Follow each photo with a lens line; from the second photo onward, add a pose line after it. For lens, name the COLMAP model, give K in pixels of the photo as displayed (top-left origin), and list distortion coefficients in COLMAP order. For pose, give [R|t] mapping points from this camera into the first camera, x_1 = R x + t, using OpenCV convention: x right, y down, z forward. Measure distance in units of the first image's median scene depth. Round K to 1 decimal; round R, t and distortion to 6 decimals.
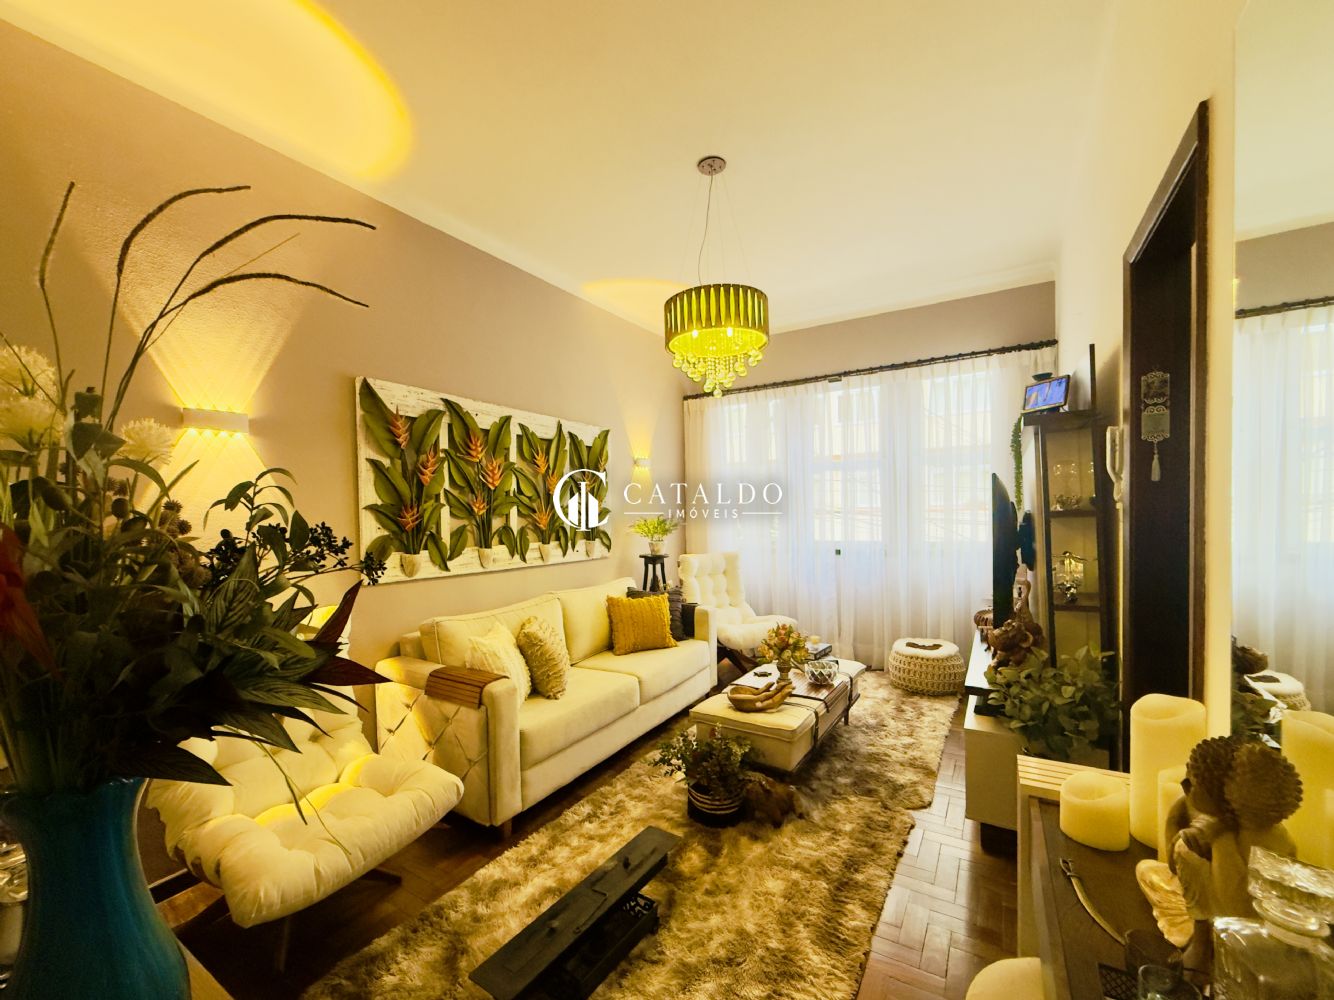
lens RADIAL K [[562.0, 0, 681.2], [0, 562.0, 527.3], [0, 0, 1]] dist [0.002858, -0.000179]
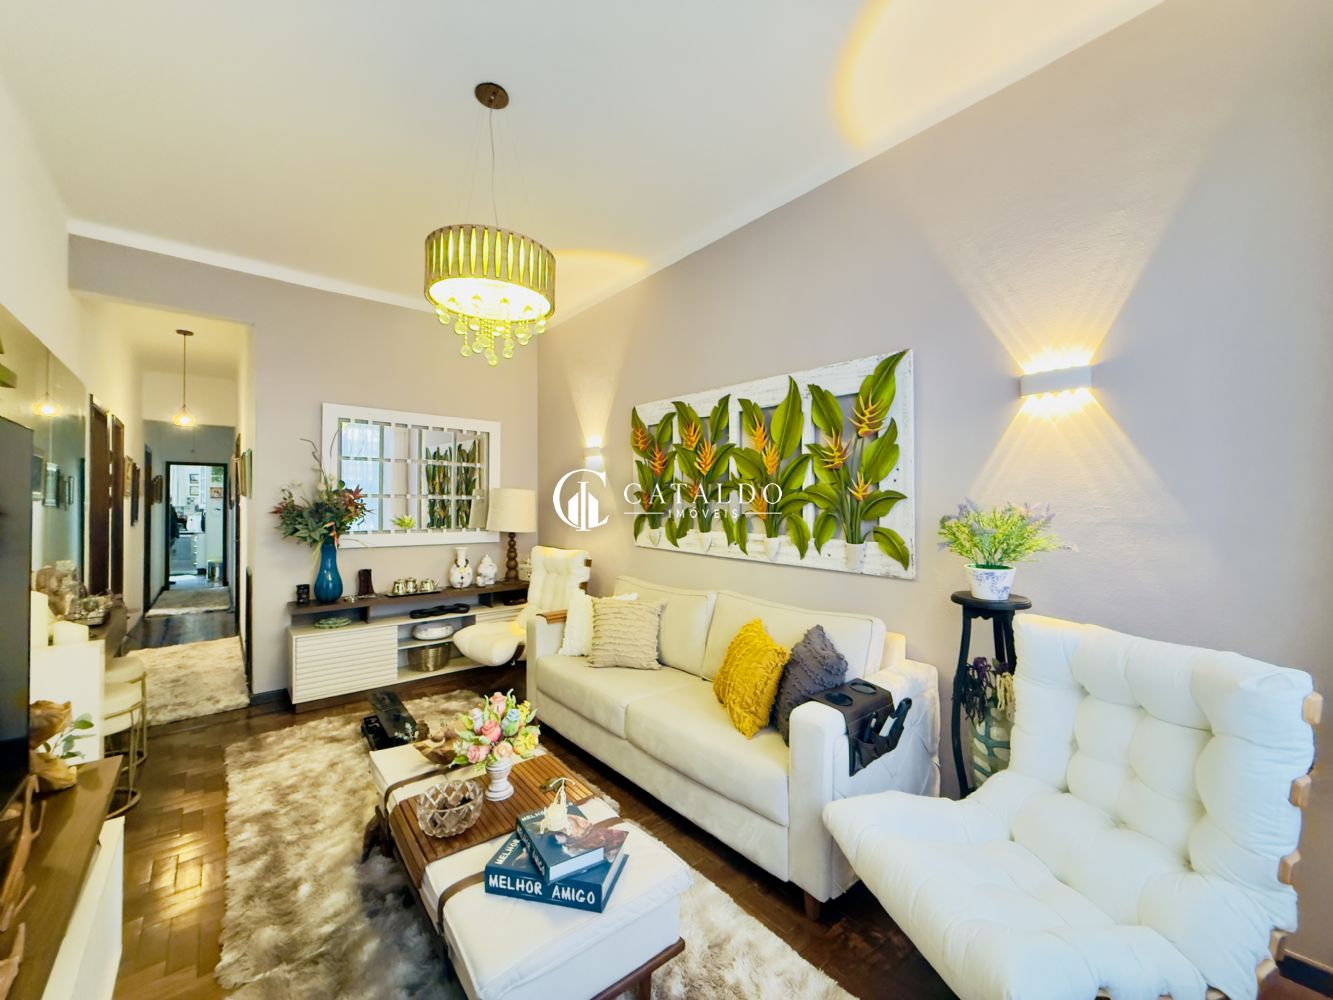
lens RADIAL K [[534.0, 0, 664.8], [0, 534.0, 502.7], [0, 0, 1]] dist [-0.001540, 0.000064]
pose [[-0.344461, 0.025666, -0.938450, 0.618295], [-0.016860, 0.999296, 0.033519, -0.049554], [0.938649, 0.027368, -0.343785, 1.303367]]
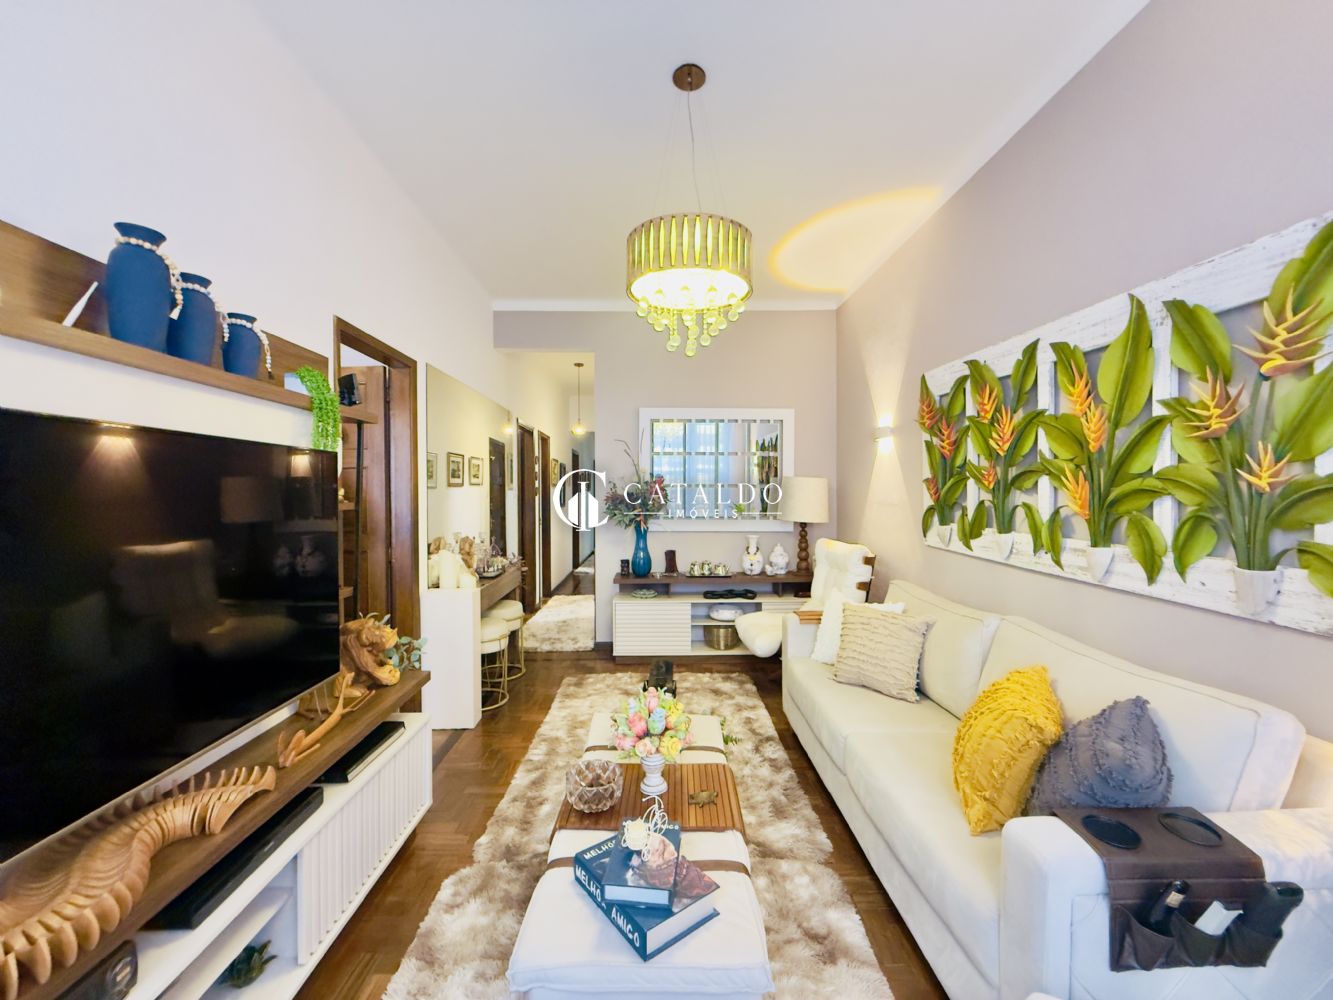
lens RADIAL K [[534.0, 0, 659.9], [0, 534.0, 501.3], [0, 0, 1]] dist [-0.001540, 0.000064]
pose [[-0.861705, 0.042066, -0.505663, 0.432831], [0.013284, 0.998086, 0.060393, -0.056883], [0.507236, 0.045324, -0.860614, 1.423653]]
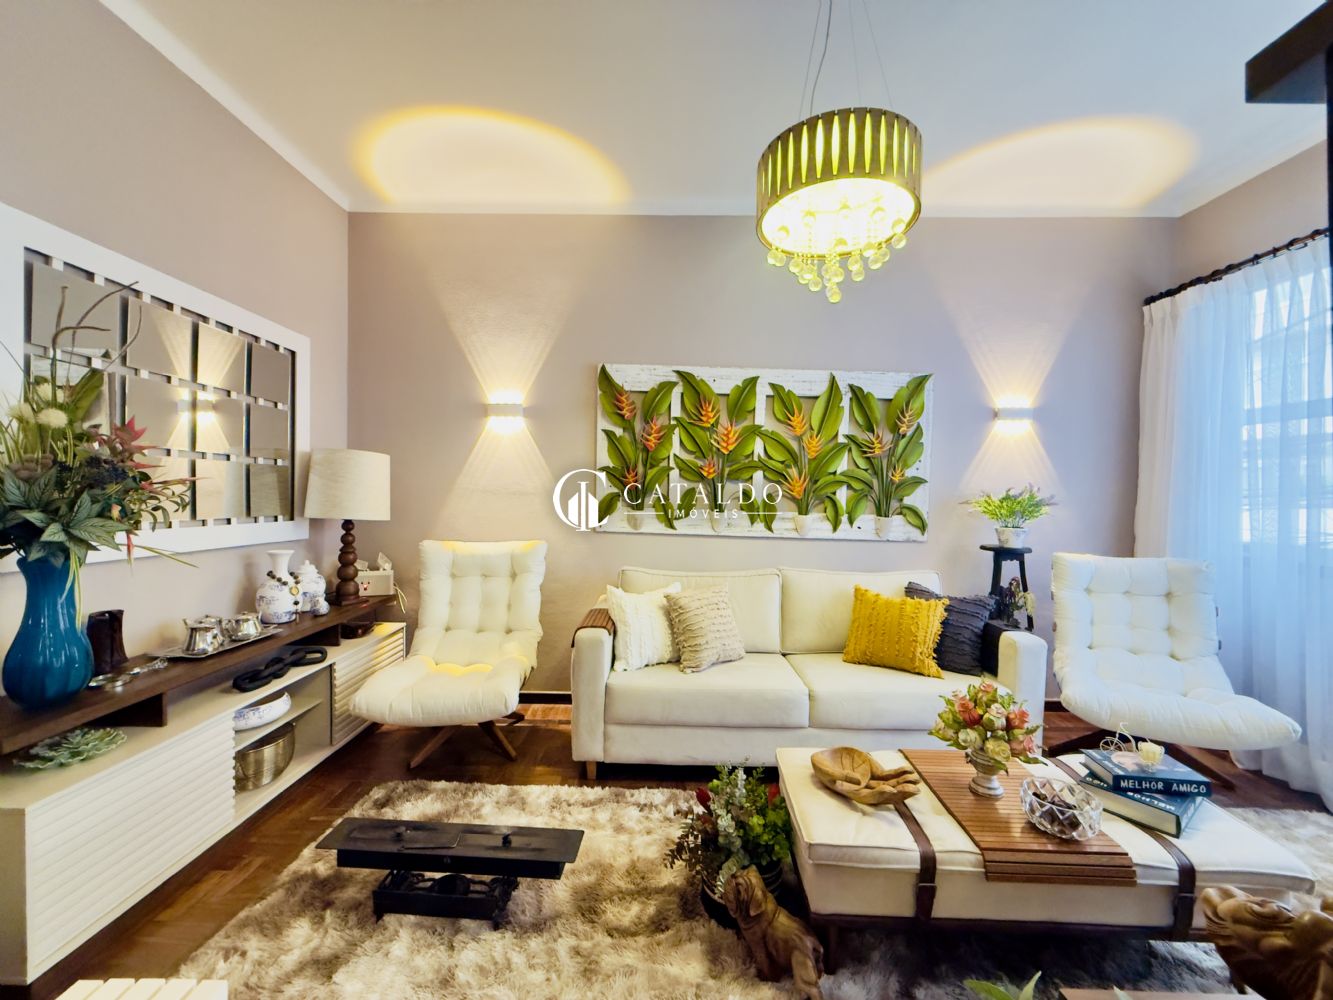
lens RADIAL K [[534.0, 0, 656.9], [0, 534.0, 502.9], [0, 0, 1]] dist [-0.001540, 0.000064]
pose [[0.489790, 0.043877, -0.870736, 0.443831], [-0.054504, 0.998320, 0.019647, 0.008299], [0.870135, 0.037836, 0.491358, 0.444776]]
